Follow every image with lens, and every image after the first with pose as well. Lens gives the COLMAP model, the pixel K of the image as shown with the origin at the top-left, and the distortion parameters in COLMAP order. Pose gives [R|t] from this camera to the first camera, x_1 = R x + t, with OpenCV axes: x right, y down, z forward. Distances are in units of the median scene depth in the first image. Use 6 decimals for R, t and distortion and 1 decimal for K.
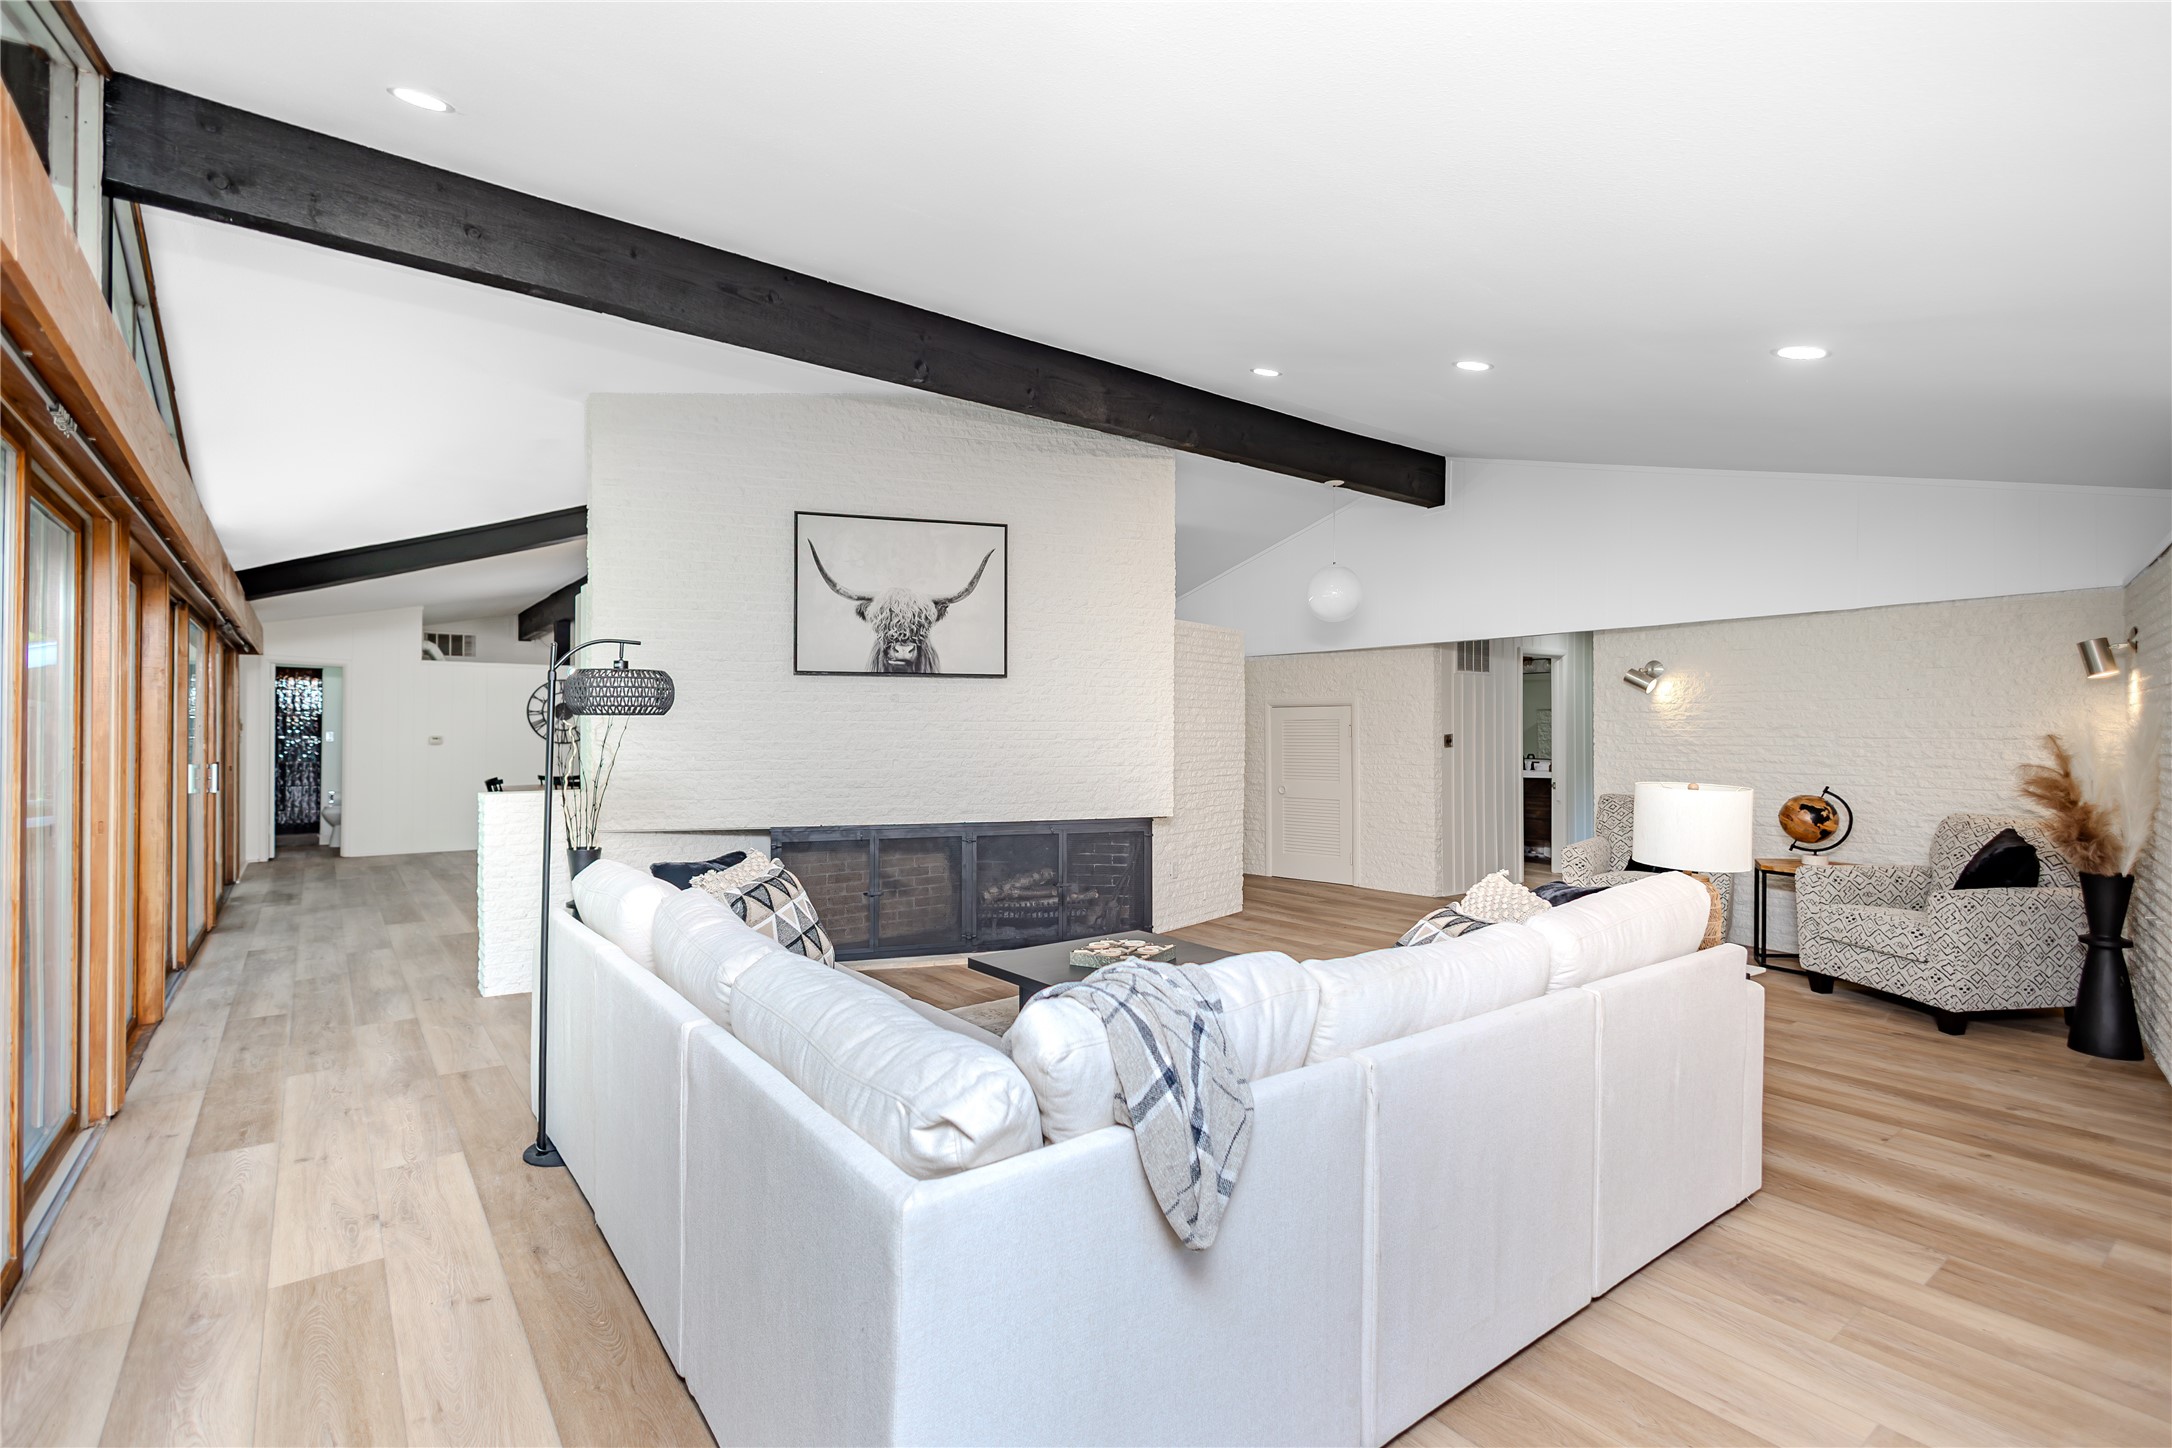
lens RADIAL K [[1000.2, 0, 1095.5], [0, 1000.2, 724.4], [0, 0, 1]] dist [0.011245, -0.002509]
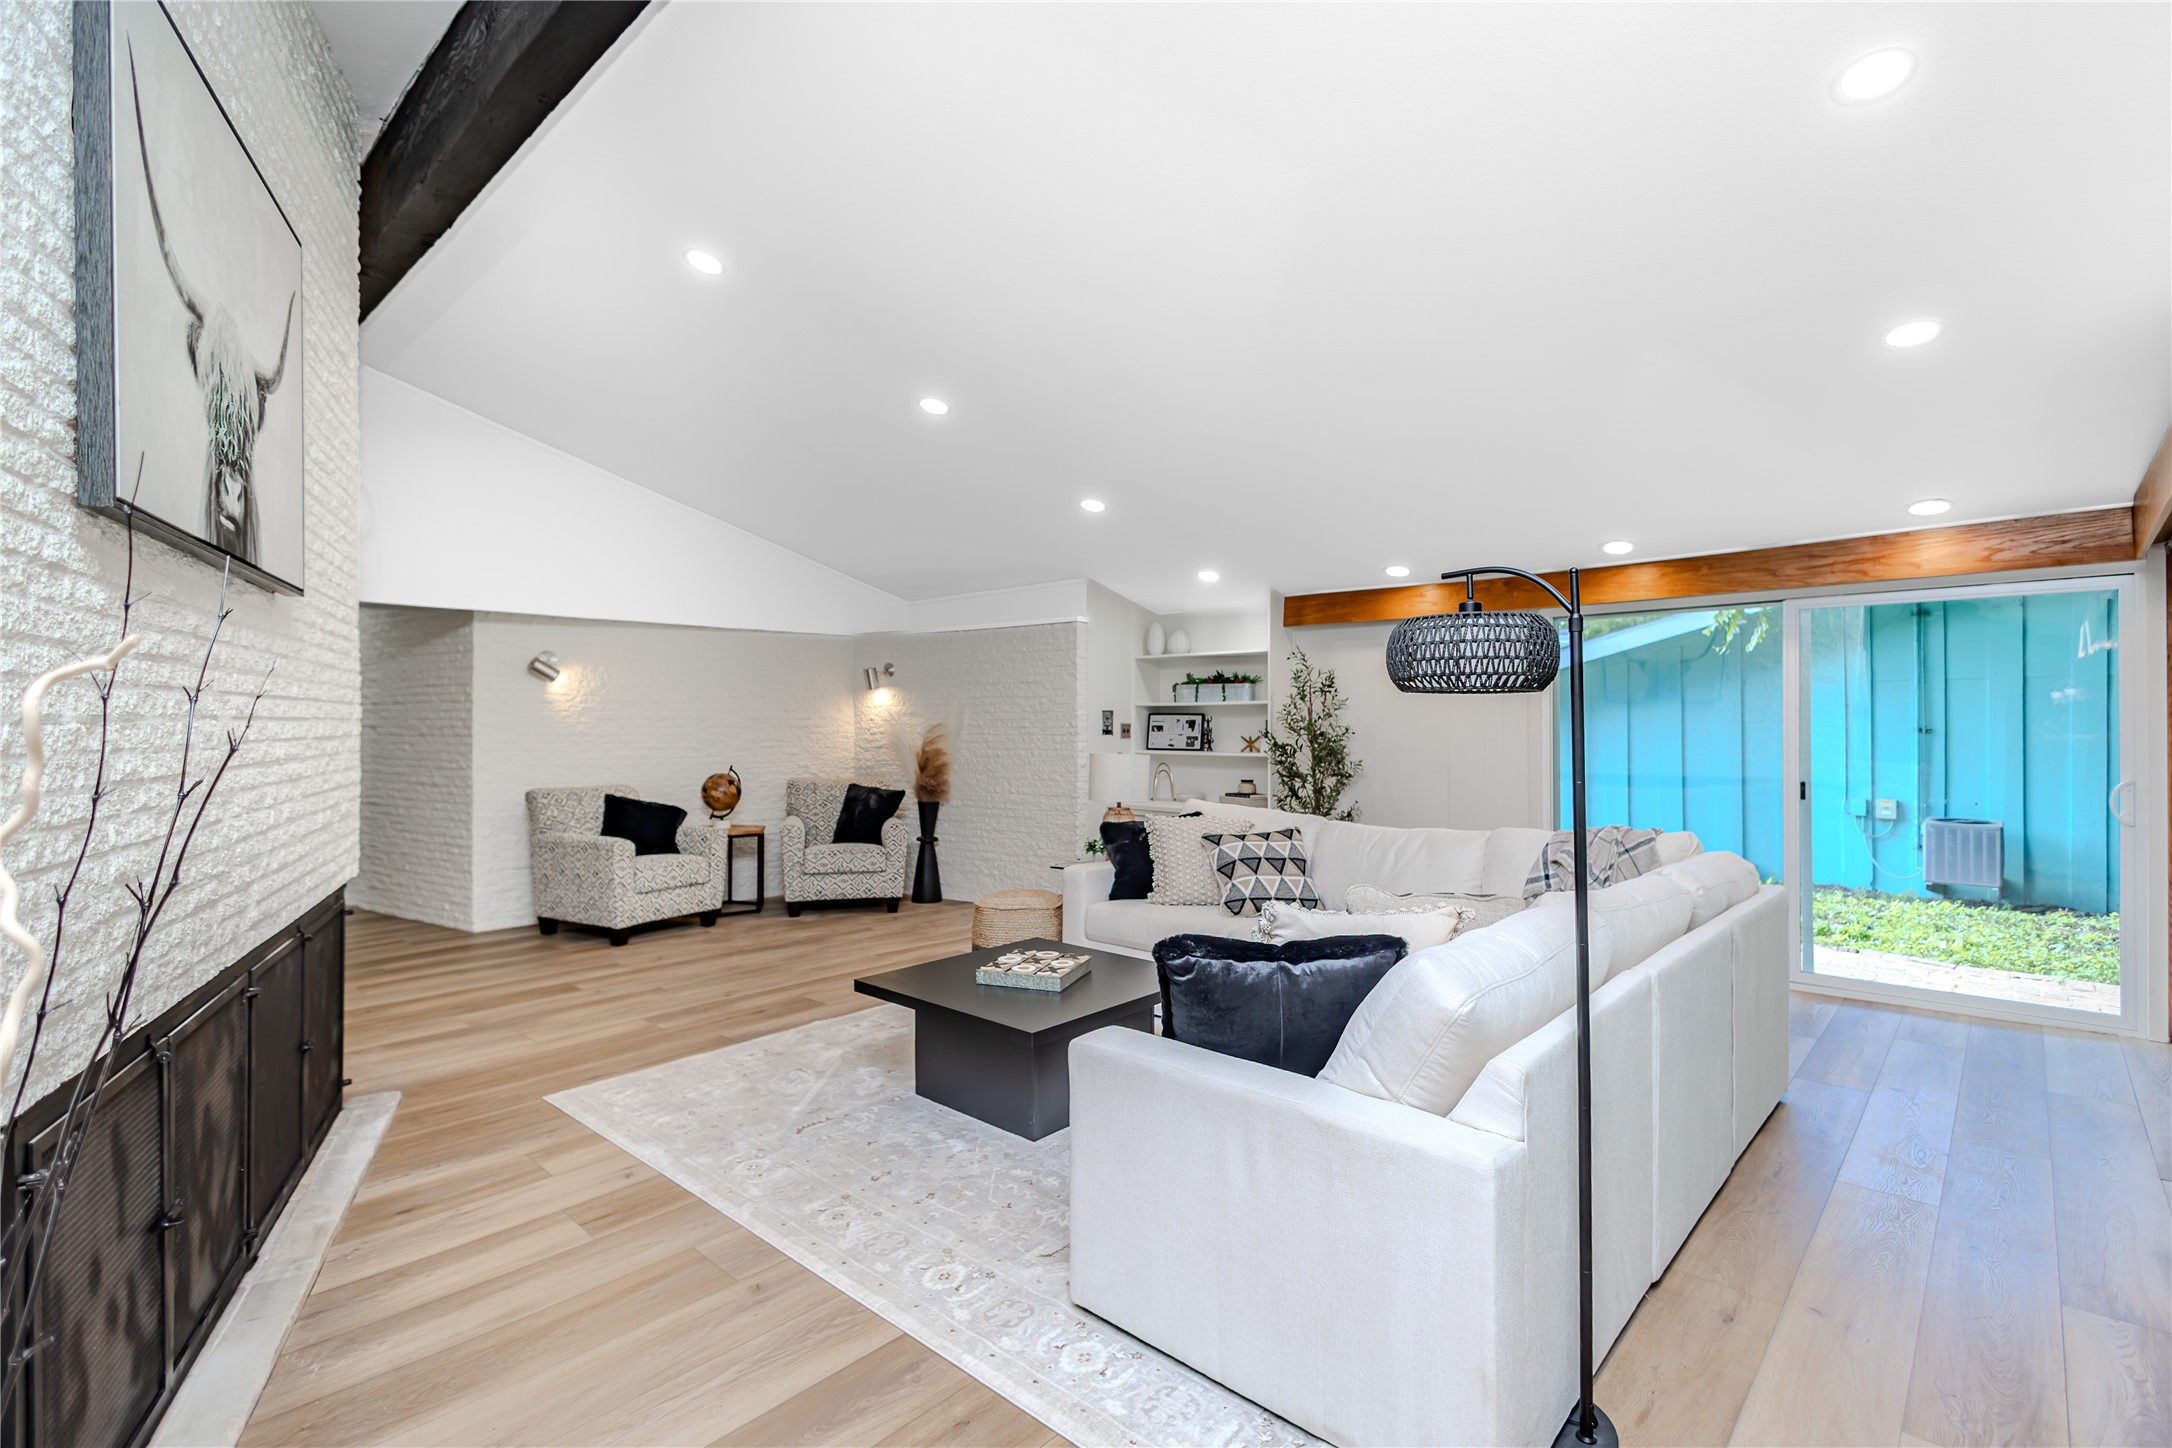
lens RADIAL K [[1000.2, 0, 1079.8], [0, 1000.2, 713.0], [0, 0, 1]] dist [0.011245, -0.002509]
pose [[-0.160022, 0.008103, 0.987080, -0.592511], [-0.008336, 0.999920, -0.009560, 0.003043], [-0.987078, -0.009759, -0.159941, 0.755903]]
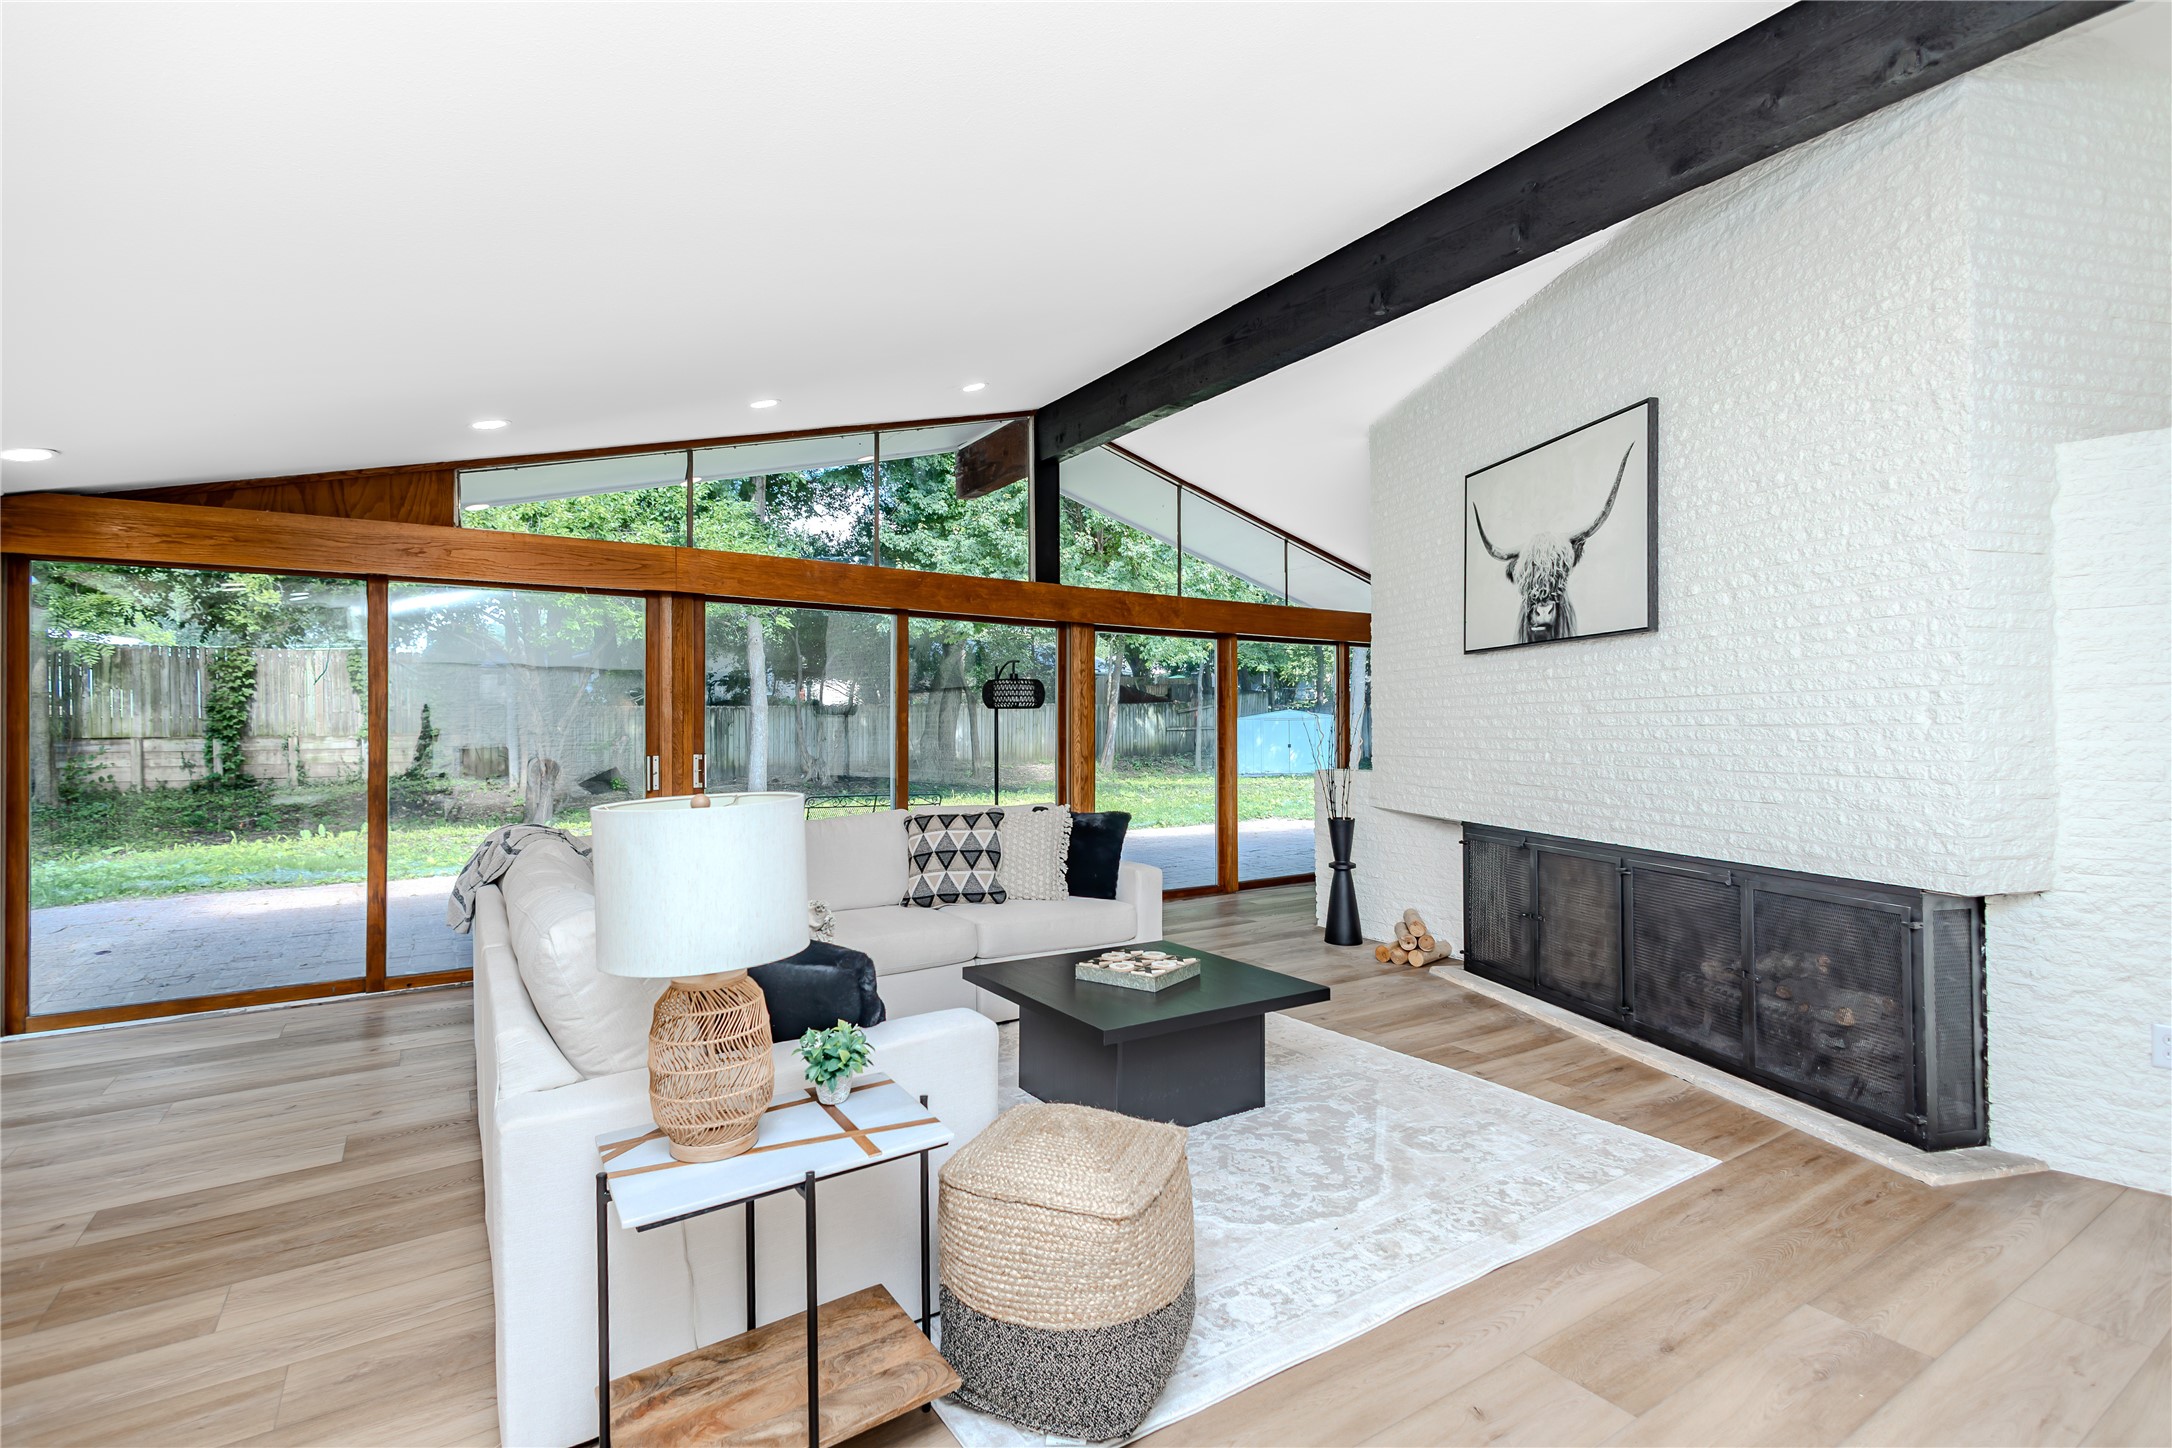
lens RADIAL K [[1000.2, 0, 1098.1], [0, 1000.2, 740.0], [0, 0, 1]] dist [0.011245, -0.002509]
pose [[-0.074840, 0.009304, -0.997152, 0.620180], [0.012711, 0.999884, 0.008375, 0.015585], [0.997115, -0.012048, -0.074950, 0.707278]]
